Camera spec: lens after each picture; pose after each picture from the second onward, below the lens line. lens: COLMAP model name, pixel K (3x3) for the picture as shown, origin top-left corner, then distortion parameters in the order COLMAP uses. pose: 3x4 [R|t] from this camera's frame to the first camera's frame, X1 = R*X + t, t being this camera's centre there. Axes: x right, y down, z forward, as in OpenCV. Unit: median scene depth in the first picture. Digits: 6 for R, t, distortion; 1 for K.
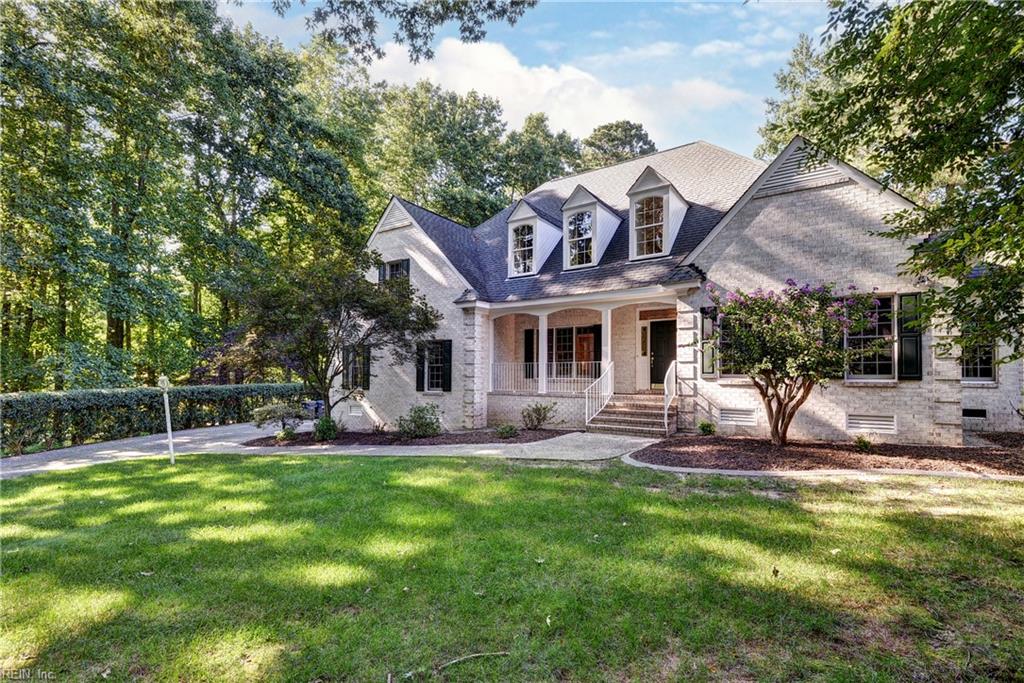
lens RADIAL K [[472.2, 0, 511.3], [0, 472.2, 333.2], [0, 0, 1]] dist [-0.000678, -0.000722]
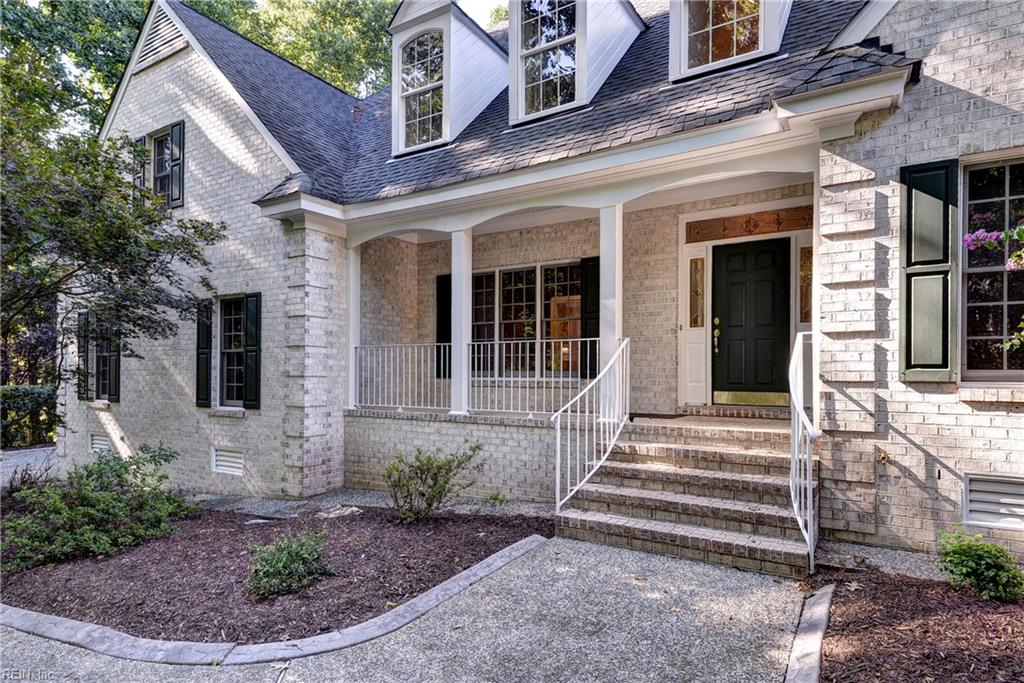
lens RADIAL K [[549.7, 0, 511.2], [0, 549.7, 337.6], [0, 0, 1]] dist [0.000244, -0.036056]
pose [[0.999202, -0.001260, 0.039913, 0.091792], [-0.000033, 0.999476, 0.032373, 0.041663], [-0.039933, -0.032349, 0.998679, 0.502999]]
